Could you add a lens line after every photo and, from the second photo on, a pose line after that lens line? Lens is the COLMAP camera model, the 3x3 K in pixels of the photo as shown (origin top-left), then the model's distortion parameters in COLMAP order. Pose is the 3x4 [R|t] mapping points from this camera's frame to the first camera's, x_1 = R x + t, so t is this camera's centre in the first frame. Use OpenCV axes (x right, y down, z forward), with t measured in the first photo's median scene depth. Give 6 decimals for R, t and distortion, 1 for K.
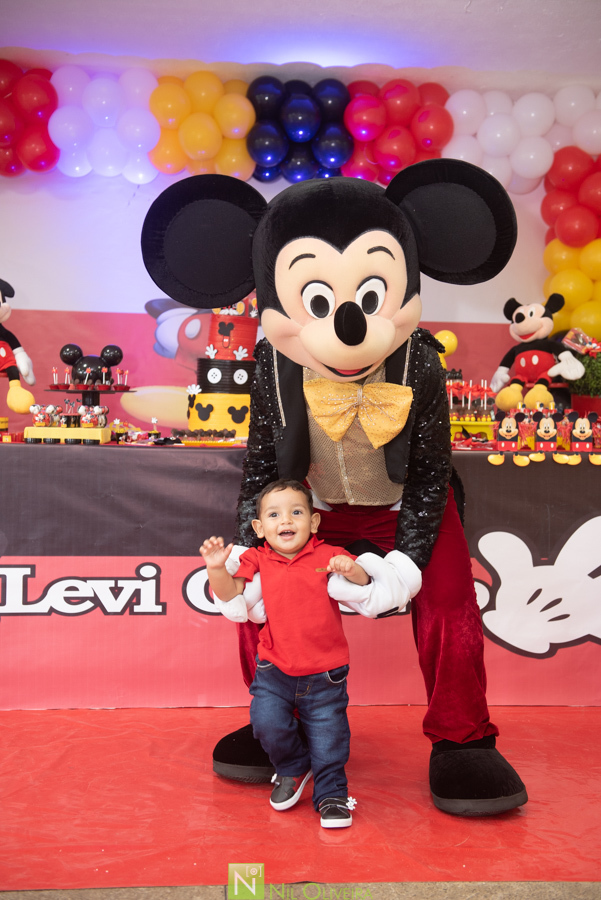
lens RADIAL K [[1070.9, 0, 300.5], [0, 1070.9, 450.0], [0, 0, 1]] dist [0.089553, 0.013163]
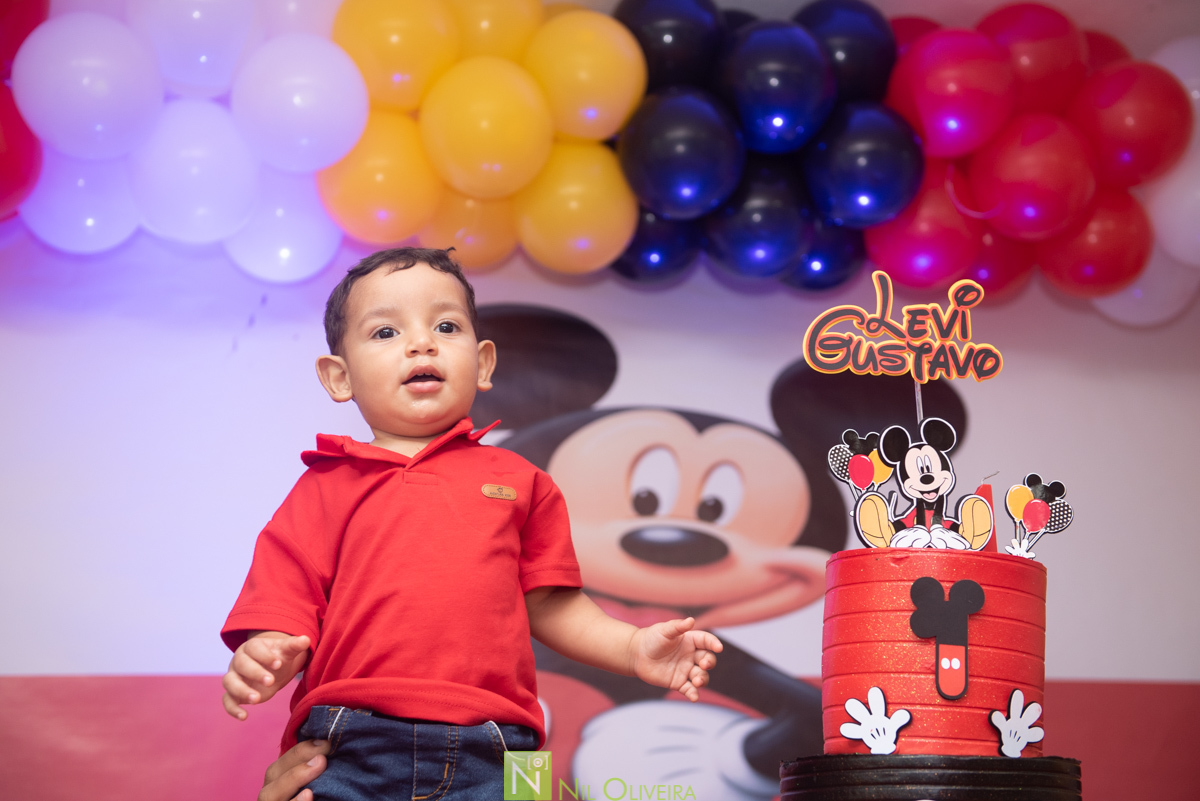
lens RADIAL K [[1781.6, 0, 600.0], [0, 1781.6, 400.5], [0, 0, 1]] dist [0.128078, -0.018347]
pose [[0.984740, -0.002089, 0.174018, -0.200313], [0.058808, 0.945102, -0.321439, -0.041409], [-0.163793, 0.326767, 0.930803, 0.664011]]
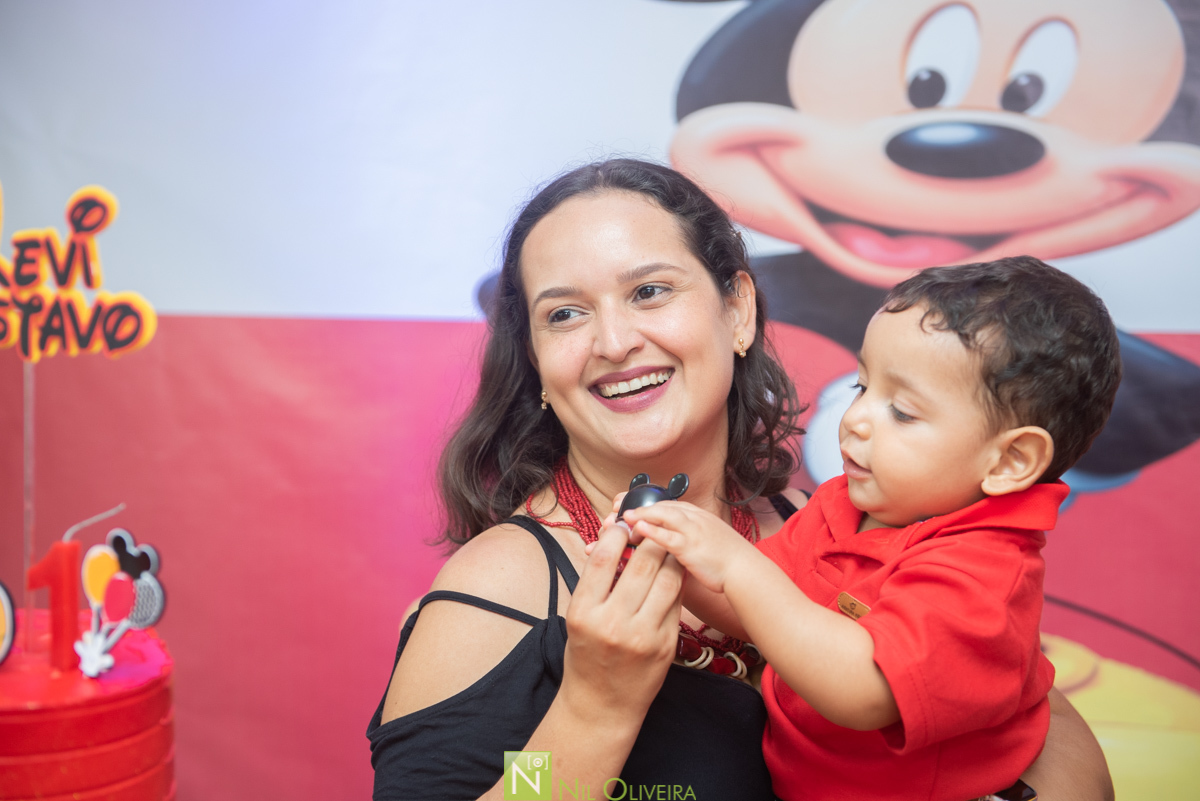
lens RADIAL K [[1896.1, 0, 600.0], [0, 1896.1, 400.5], [0, 0, 1]] dist [0.001507, 0.874803]
pose [[0.896285, 0.019405, -0.443054, 0.133626], [-0.002449, 0.999244, 0.038811, -0.174535], [0.443472, -0.033701, 0.895655, 0.814864]]
